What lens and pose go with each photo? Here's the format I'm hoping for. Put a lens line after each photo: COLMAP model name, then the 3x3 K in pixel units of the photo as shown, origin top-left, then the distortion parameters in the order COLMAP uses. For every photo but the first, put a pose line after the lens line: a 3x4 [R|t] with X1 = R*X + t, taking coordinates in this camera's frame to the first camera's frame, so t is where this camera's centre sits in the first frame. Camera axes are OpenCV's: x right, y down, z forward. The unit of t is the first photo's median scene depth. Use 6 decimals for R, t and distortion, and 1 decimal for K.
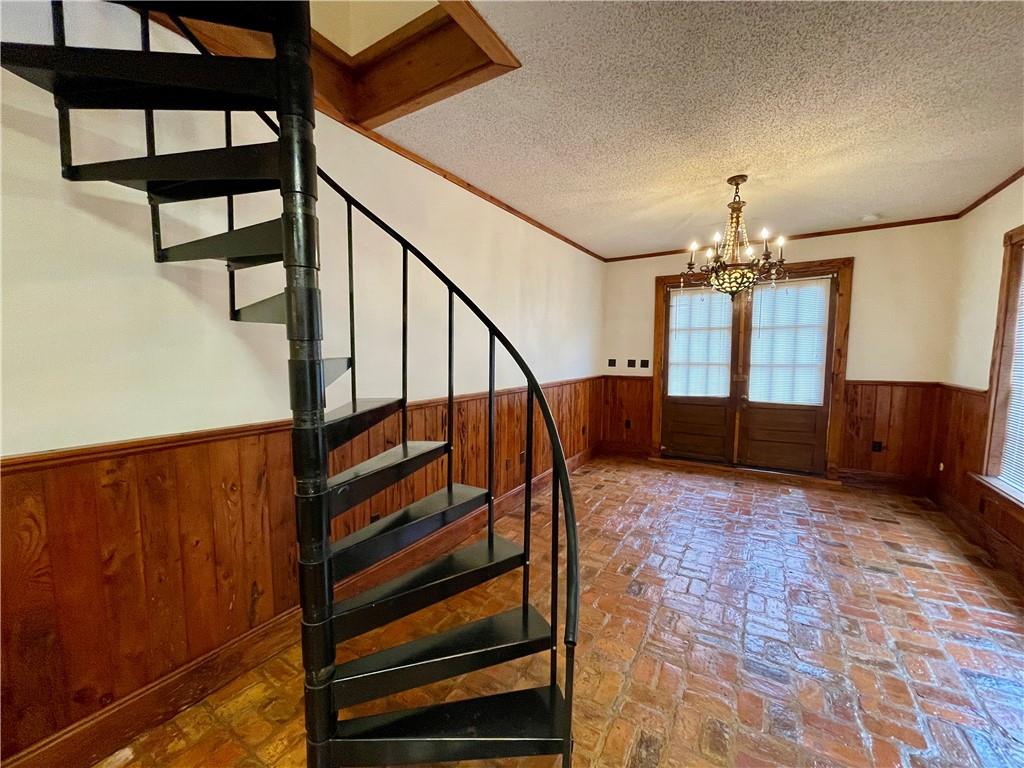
lens RADIAL K [[413.2, 0, 512.4], [0, 413.2, 389.8], [0, 0, 1]] dist [-0.002213, -0.000674]
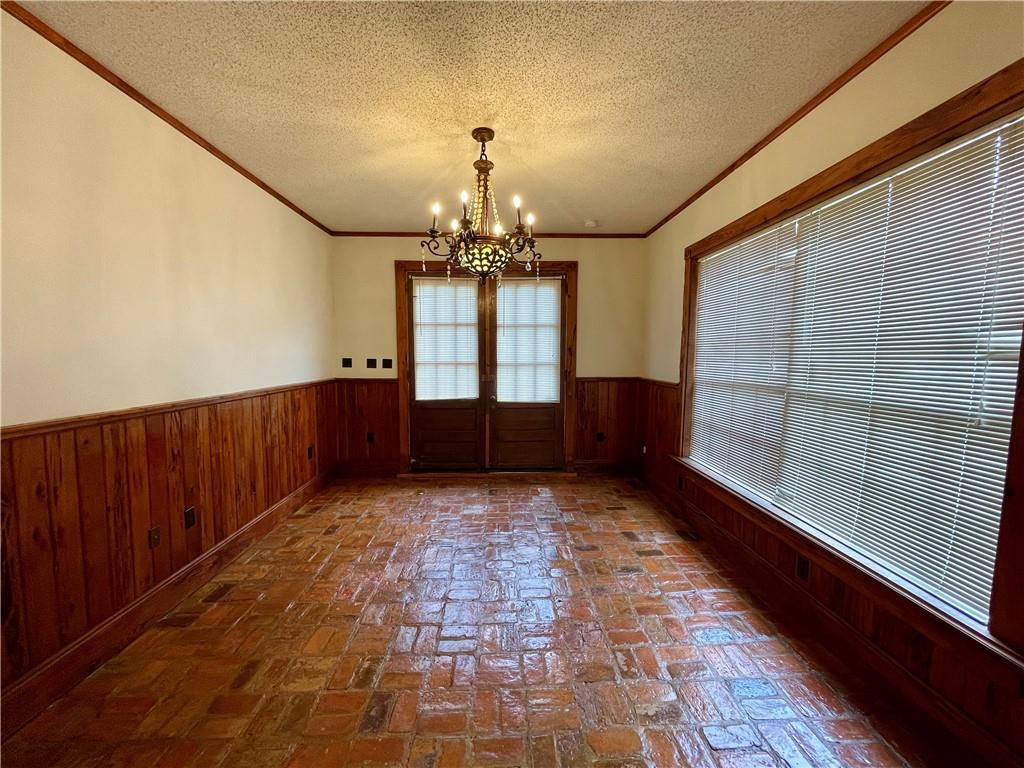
lens RADIAL K [[413.2, 0, 512.4], [0, 413.2, 389.8], [0, 0, 1]] dist [-0.002213, -0.000674]
pose [[0.833345, -0.041766, 0.551173, 0.092289], [0.044231, 0.998982, 0.008824, -0.008438], [-0.550980, 0.017026, 0.834344, 0.221633]]
